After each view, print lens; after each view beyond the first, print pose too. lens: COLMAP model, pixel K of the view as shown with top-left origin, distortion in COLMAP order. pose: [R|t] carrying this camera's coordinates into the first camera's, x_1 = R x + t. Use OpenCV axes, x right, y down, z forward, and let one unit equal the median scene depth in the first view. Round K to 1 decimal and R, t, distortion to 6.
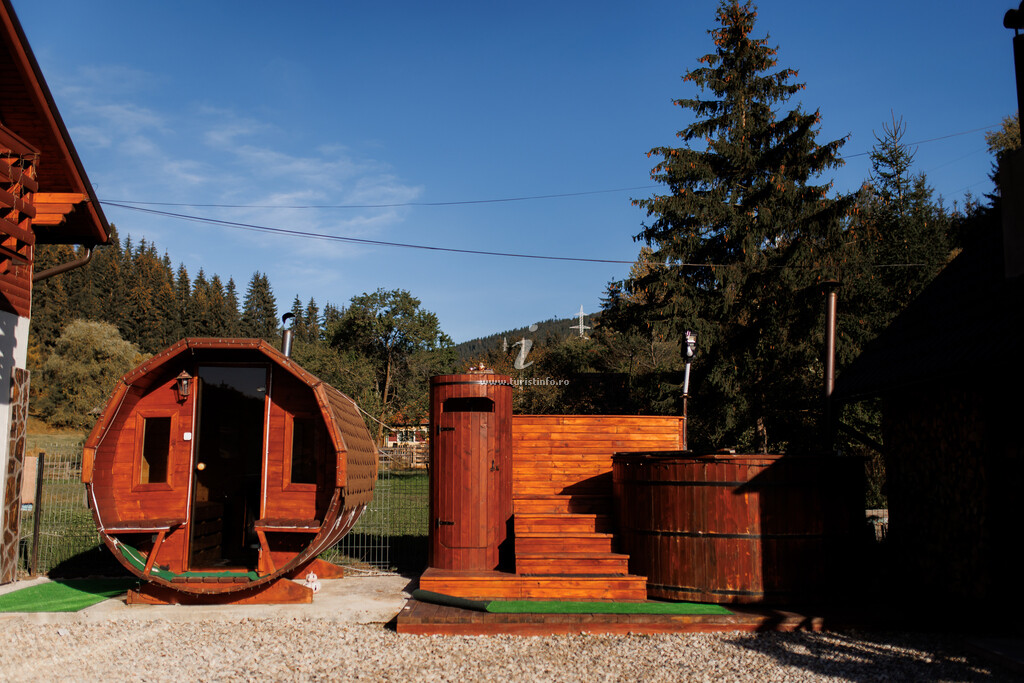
lens RADIAL K [[948.1, 0, 512.0], [0, 948.1, 341.5], [0, 0, 1]] dist [-0.001673, -0.006220]
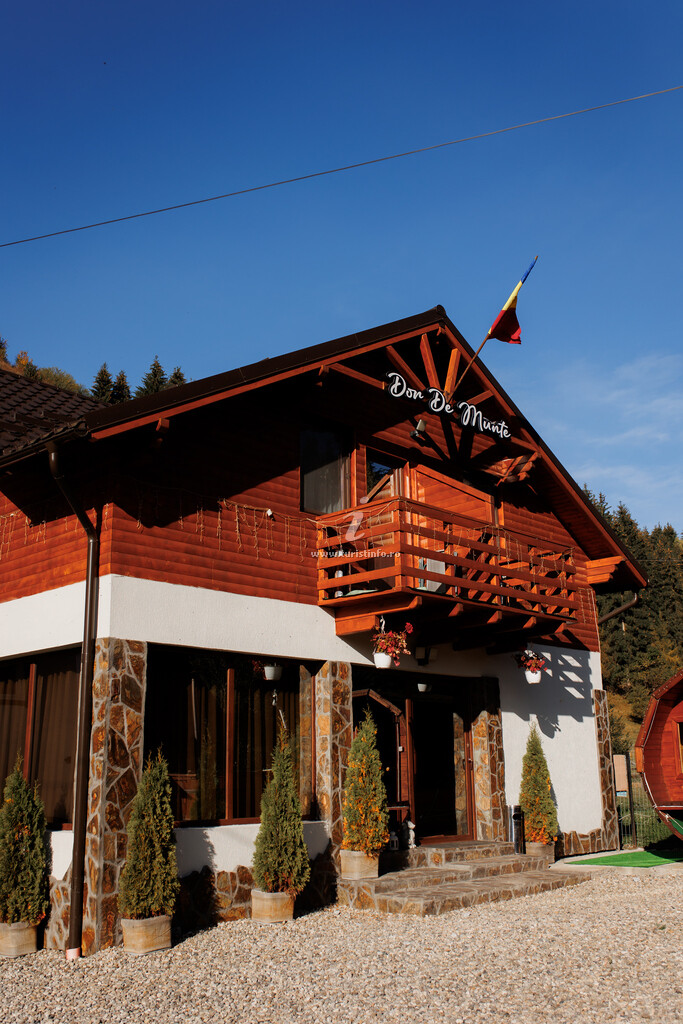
lens RADIAL K [[961.4, 0, 327.3], [0, 961.4, 527.5], [0, 0, 1]] dist [-0.001282, -0.000331]
pose [[0.681073, -0.191320, -0.706779, 0.251811], [0.111360, 0.981097, -0.158266, -0.026392], [0.723698, 0.029084, 0.689504, -0.263081]]
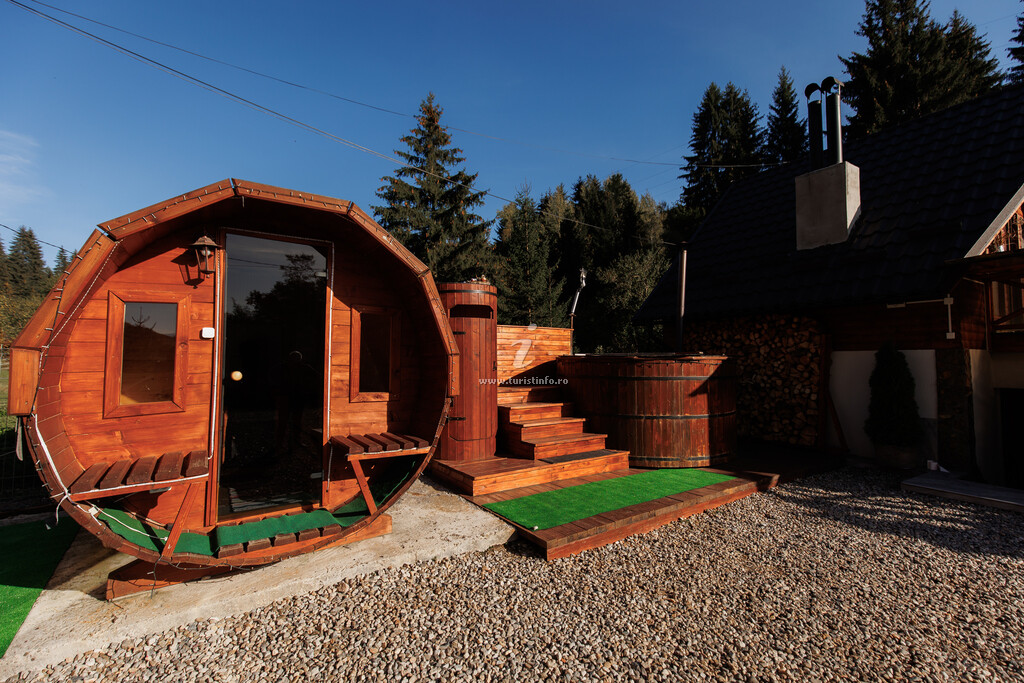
lens RADIAL K [[452.1, 0, 512.0], [0, 452.1, 341.5], [0, 0, 1]] dist [0.008249, -0.000781]
pose [[0.846053, 0.014122, 0.532912, -0.290449], [-0.063035, 0.995286, 0.073701, 0.059835], [-0.529359, -0.095947, 0.842955, 0.530243]]
